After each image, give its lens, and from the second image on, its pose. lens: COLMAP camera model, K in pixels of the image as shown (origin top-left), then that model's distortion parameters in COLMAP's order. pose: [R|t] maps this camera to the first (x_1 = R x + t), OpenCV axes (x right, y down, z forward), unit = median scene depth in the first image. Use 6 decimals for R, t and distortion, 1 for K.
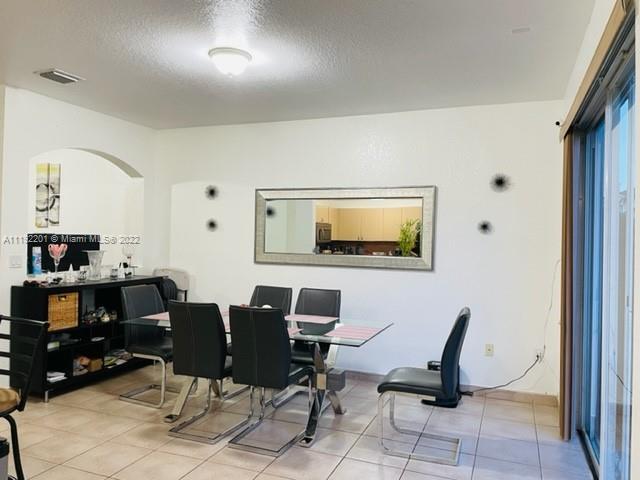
lens RADIAL K [[485.0, 0, 321.1], [0, 485.0, 235.2], [0, 0, 1]] dist [0.075399, -0.100427]
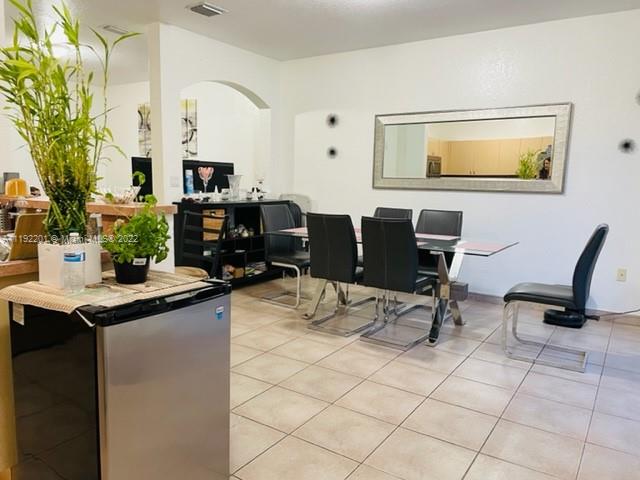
lens RADIAL K [[485.0, 0, 305.7], [0, 485.0, 243.8], [0, 0, 1]] dist [0.075399, -0.100427]
pose [[0.974614, 0.026131, -0.222364, -0.051426], [0.002877, 0.991622, 0.129138, 0.048875], [0.223875, -0.126499, 0.966373, -0.069144]]
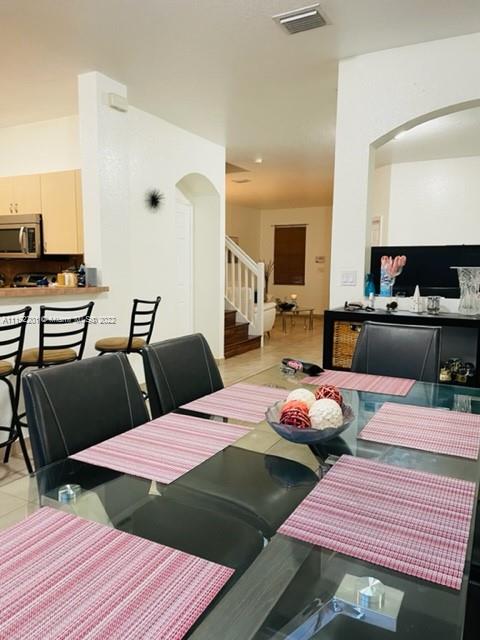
lens RADIAL K [[485.0, 0, 235.4], [0, 485.0, 326.8], [0, 0, 1]] dist [0.075399, -0.100427]
pose [[-0.123773, 0.092267, -0.988012, 0.214061], [-0.010220, 0.995496, 0.094246, 0.056177], [0.992258, 0.021762, -0.122273, 0.865126]]
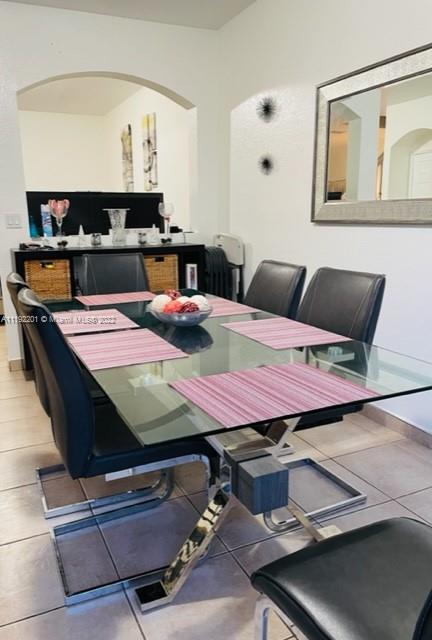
lens RADIAL K [[471.4, 0, 212.7], [0, 471.4, 318.3], [0, 0, 1]] dist [0.015782, -0.002620]
pose [[0.700952, 0.120685, -0.702924, 0.232998], [0.033282, 0.978971, 0.201269, 0.061436], [0.712432, -0.164474, 0.682195, 0.613456]]
